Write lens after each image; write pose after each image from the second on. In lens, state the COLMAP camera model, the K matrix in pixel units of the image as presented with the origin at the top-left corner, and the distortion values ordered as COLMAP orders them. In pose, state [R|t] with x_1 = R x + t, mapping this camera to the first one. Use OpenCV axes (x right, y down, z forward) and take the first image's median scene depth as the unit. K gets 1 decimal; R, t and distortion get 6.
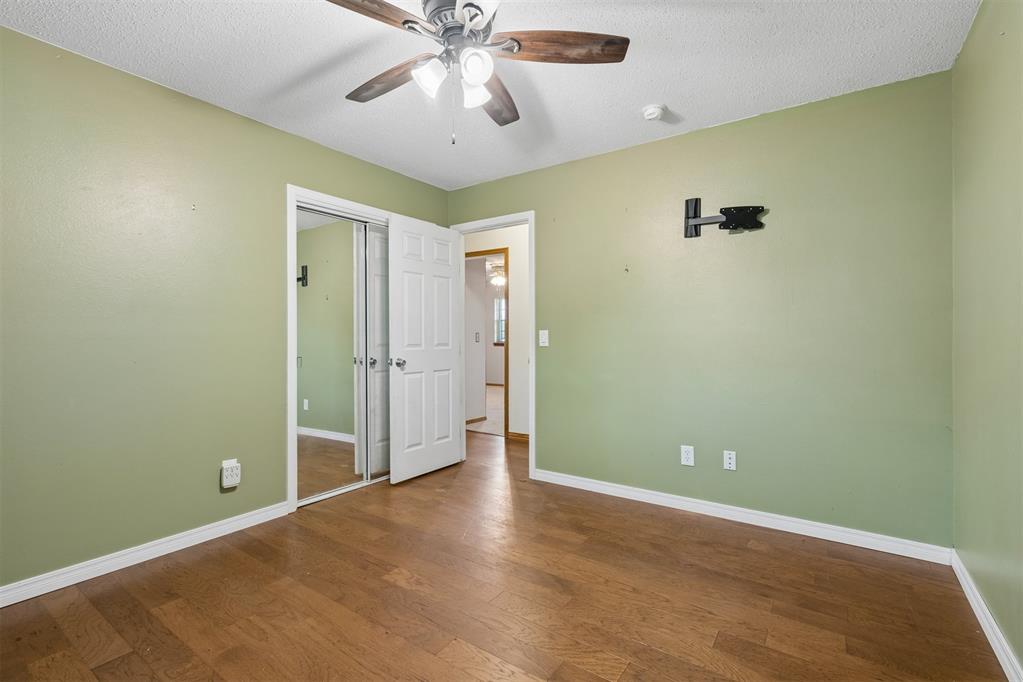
lens RADIAL K [[462.8, 0, 510.4], [0, 462.8, 340.0], [0, 0, 1]] dist [-0.000928, 0.000196]
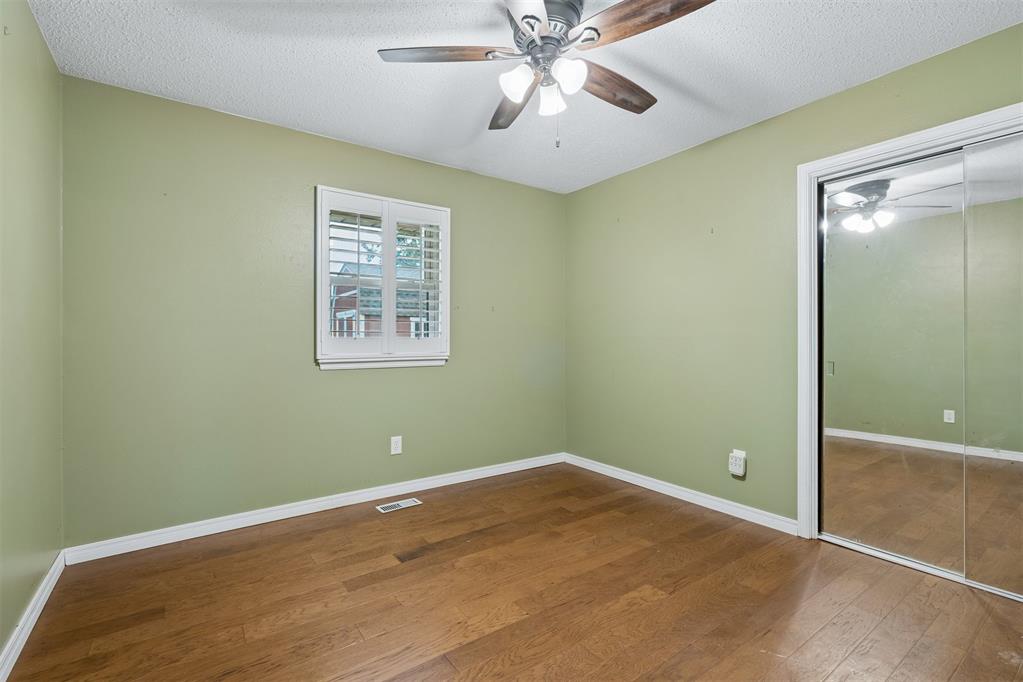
lens RADIAL K [[462.8, 0, 510.4], [0, 462.8, 340.0], [0, 0, 1]] dist [-0.000928, 0.000196]
pose [[-0.335808, 0.006079, -0.941911, 0.726061], [-0.001258, 0.999975, 0.006902, -0.007869], [0.941930, 0.003502, -0.335792, 1.043560]]
